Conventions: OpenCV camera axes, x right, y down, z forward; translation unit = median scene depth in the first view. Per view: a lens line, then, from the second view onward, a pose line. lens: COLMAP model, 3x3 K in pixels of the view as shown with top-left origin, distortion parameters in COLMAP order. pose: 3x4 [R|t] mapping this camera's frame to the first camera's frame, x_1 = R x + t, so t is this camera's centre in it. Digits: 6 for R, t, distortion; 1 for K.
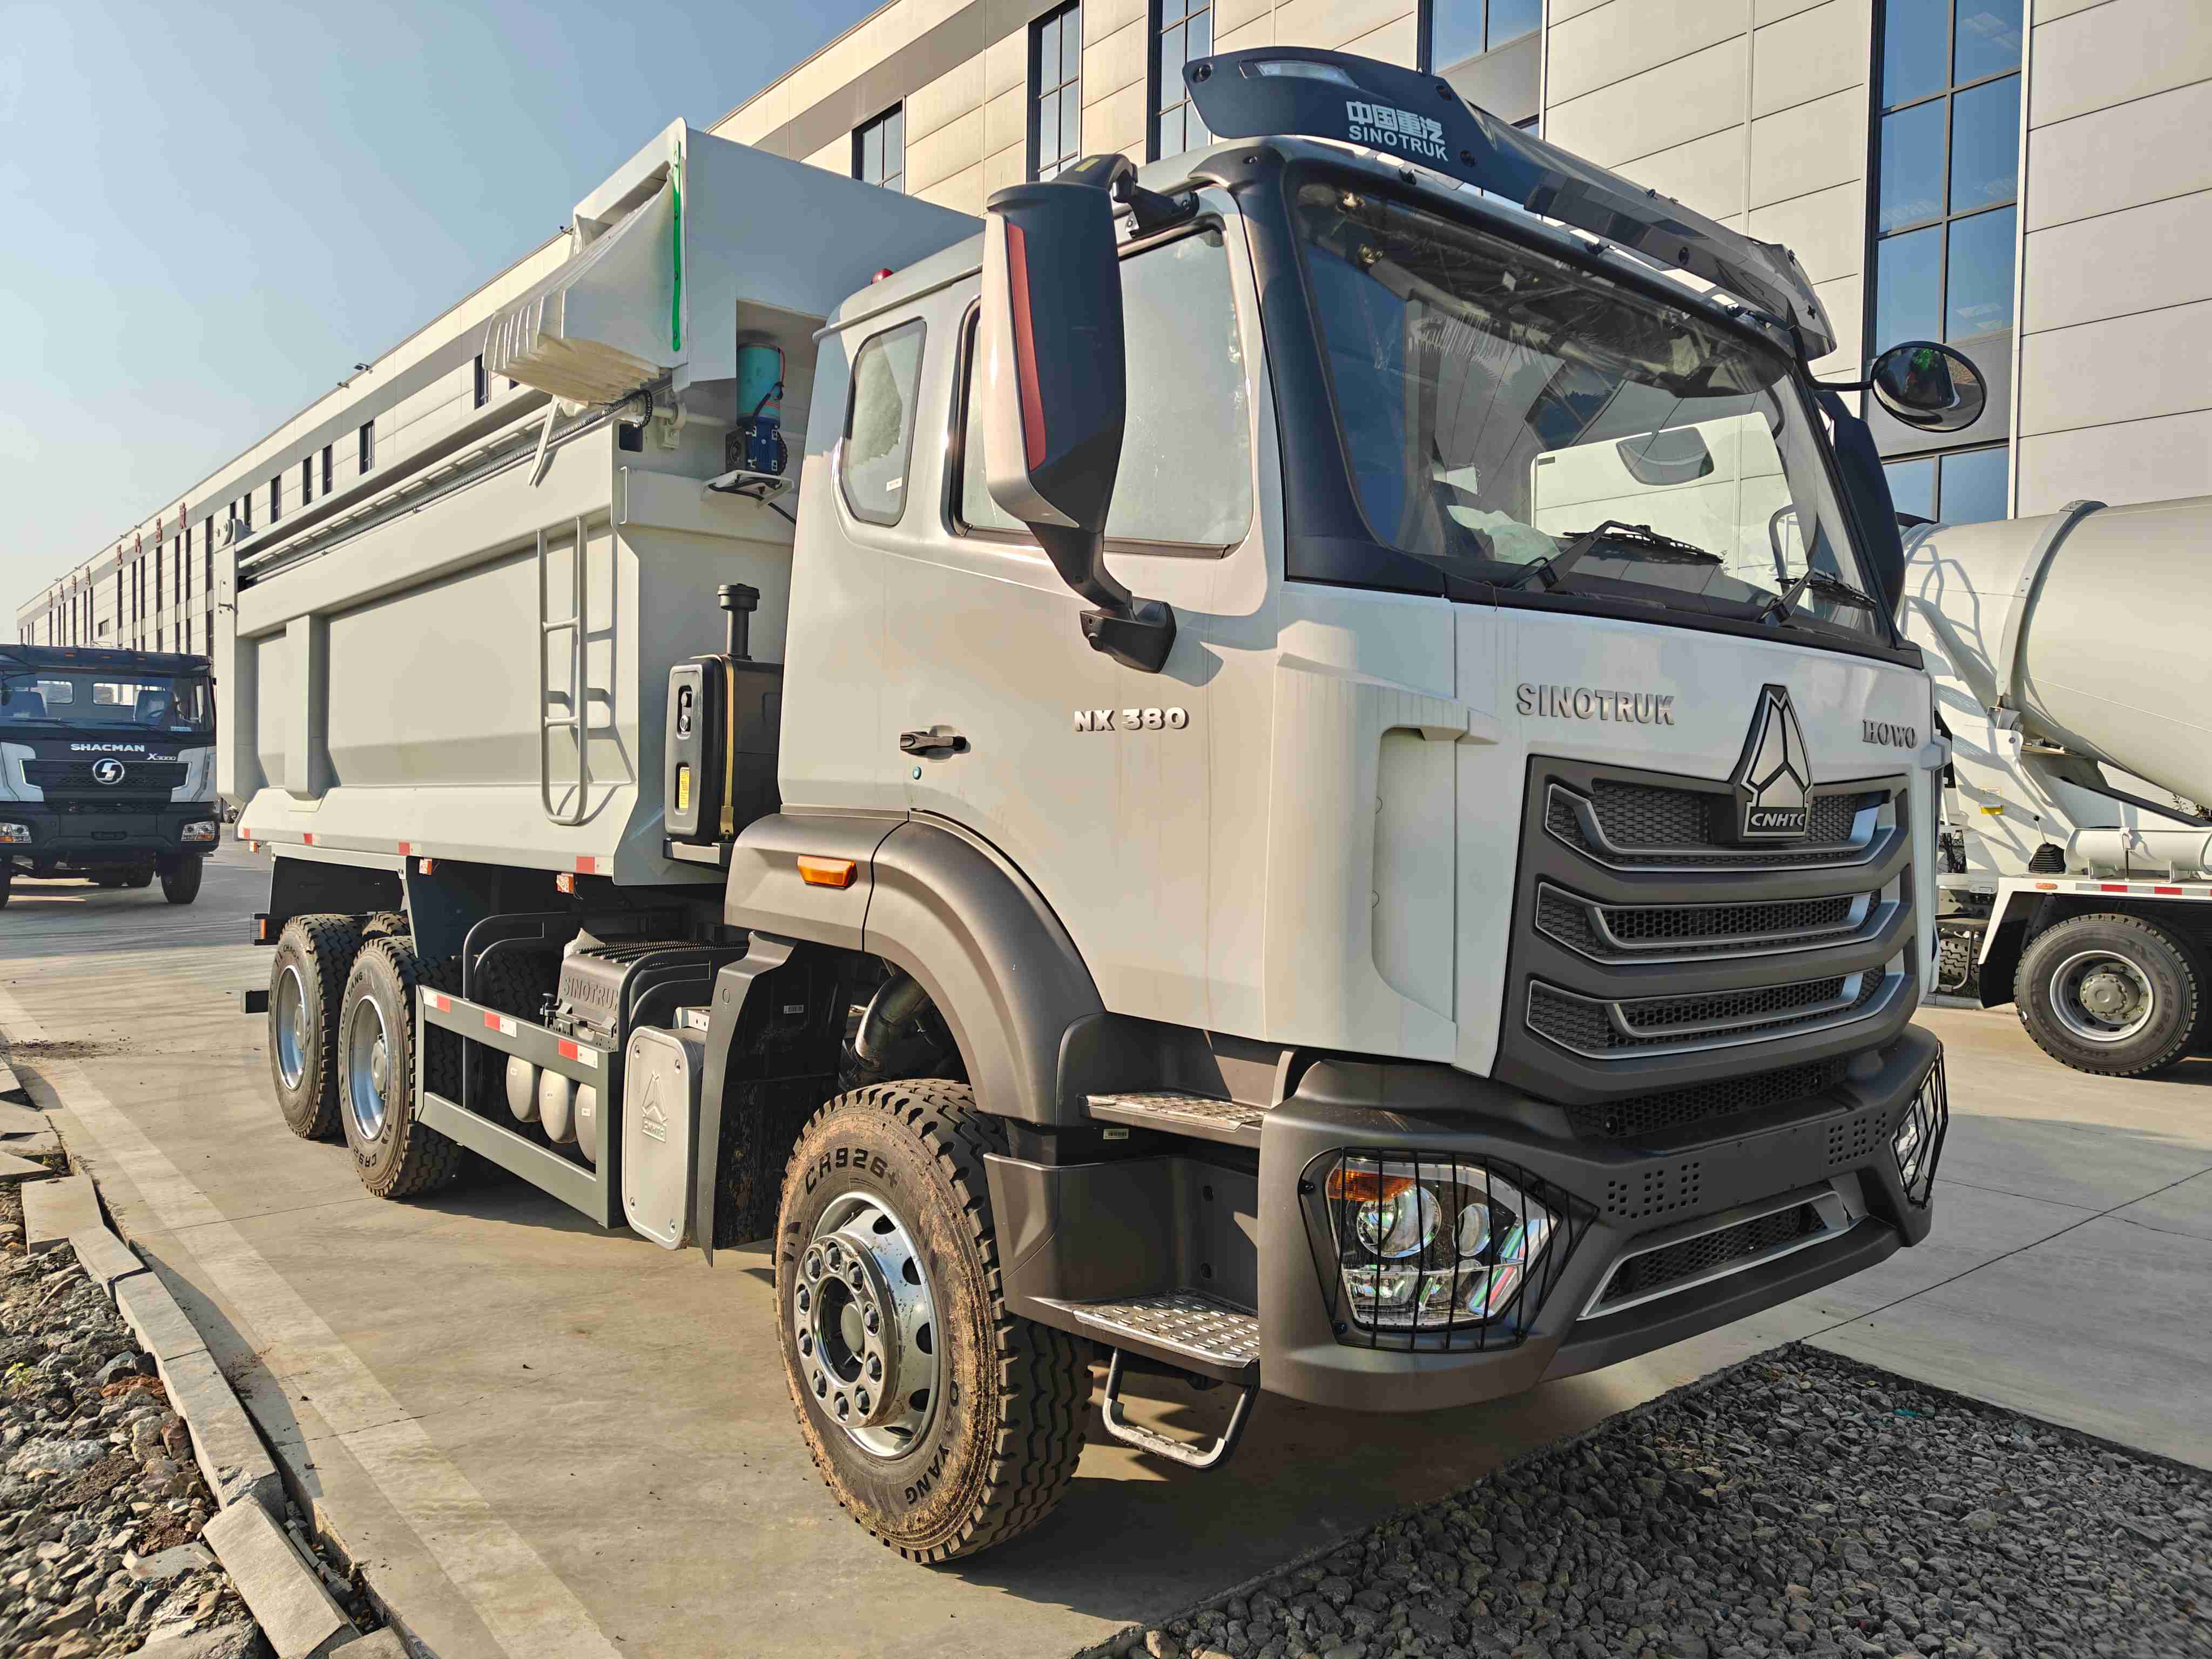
lens RADIAL K [[1577.7, 0, 1106.0], [0, 1577.7, 829.5], [0, 0, 1]] dist [0.017573, -0.000927]
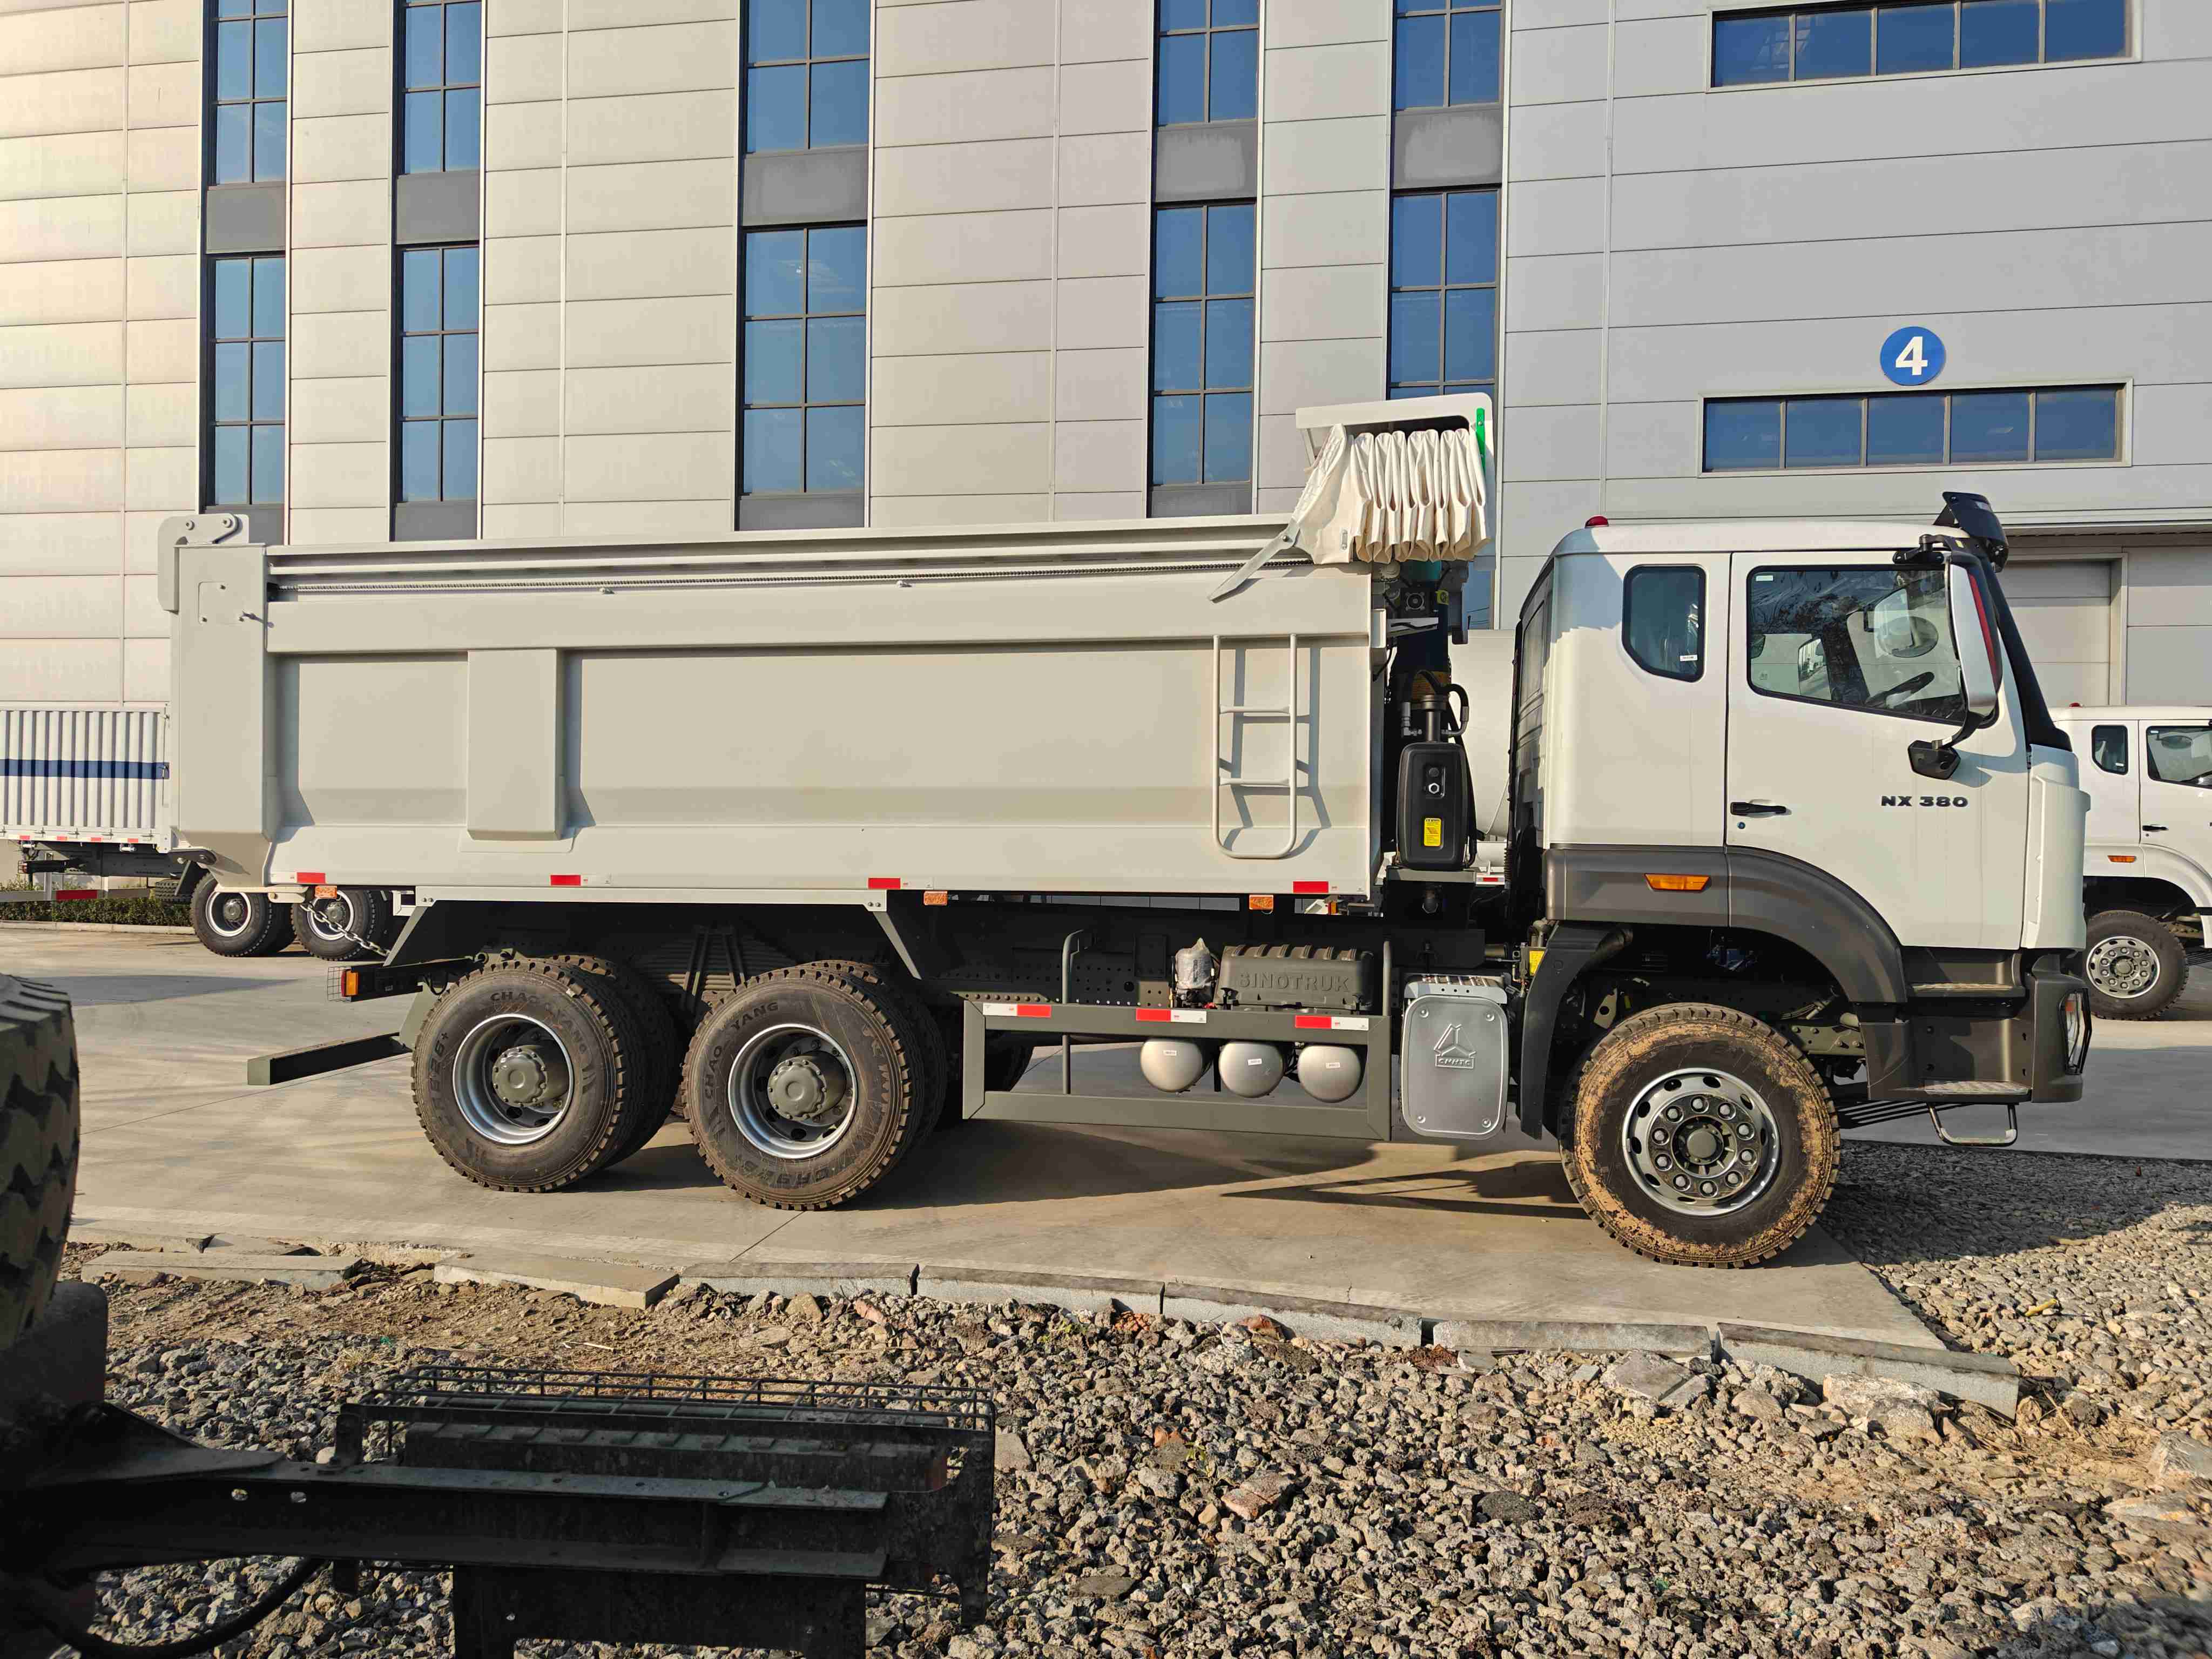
lens RADIAL K [[1577.7, 0, 1106.0], [0, 1577.7, 829.5], [0, 0, 1]] dist [0.017573, -0.000927]
pose [[0.767300, -0.006332, 0.641258, -2.132569], [0.013978, 0.999879, -0.006853, -0.033686], [-0.641136, 0.014222, 0.767295, 0.098066]]
